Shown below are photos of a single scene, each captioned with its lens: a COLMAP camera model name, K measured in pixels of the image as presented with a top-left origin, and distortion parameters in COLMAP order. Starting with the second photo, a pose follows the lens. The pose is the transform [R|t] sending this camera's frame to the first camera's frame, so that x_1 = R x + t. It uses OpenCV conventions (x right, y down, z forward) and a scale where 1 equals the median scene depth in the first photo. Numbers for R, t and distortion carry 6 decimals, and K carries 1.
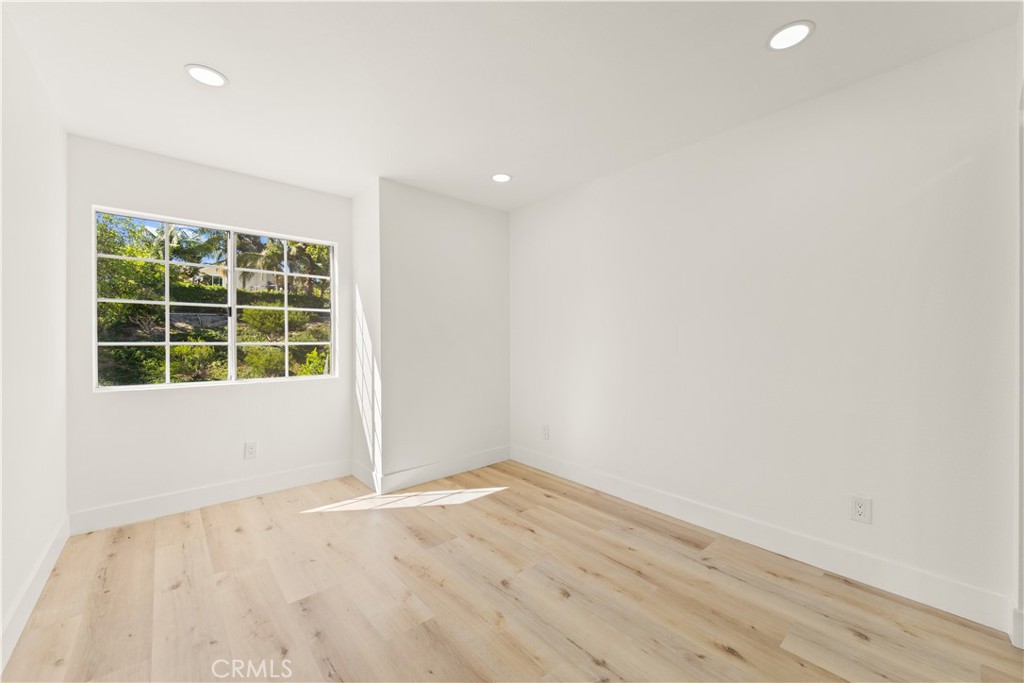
lens RADIAL K [[400.4, 0, 504.6], [0, 400.4, 342.4], [0, 0, 1]] dist [-0.000748, -0.001688]
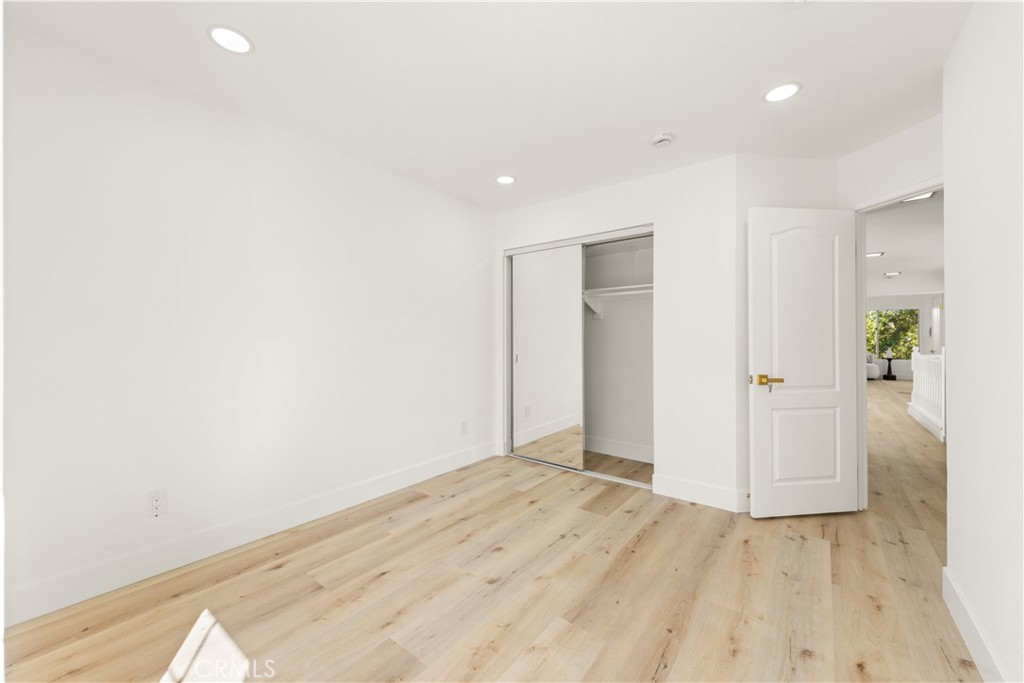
lens RADIAL K [[400.4, 0, 509.7], [0, 400.4, 337.1], [0, 0, 1]] dist [-0.000748, -0.001688]
pose [[-0.199305, -0.002991, 0.979933, -0.901670], [0.007775, 0.999959, 0.004633, -0.010871], [-0.979907, 0.008543, -0.199274, 1.054575]]
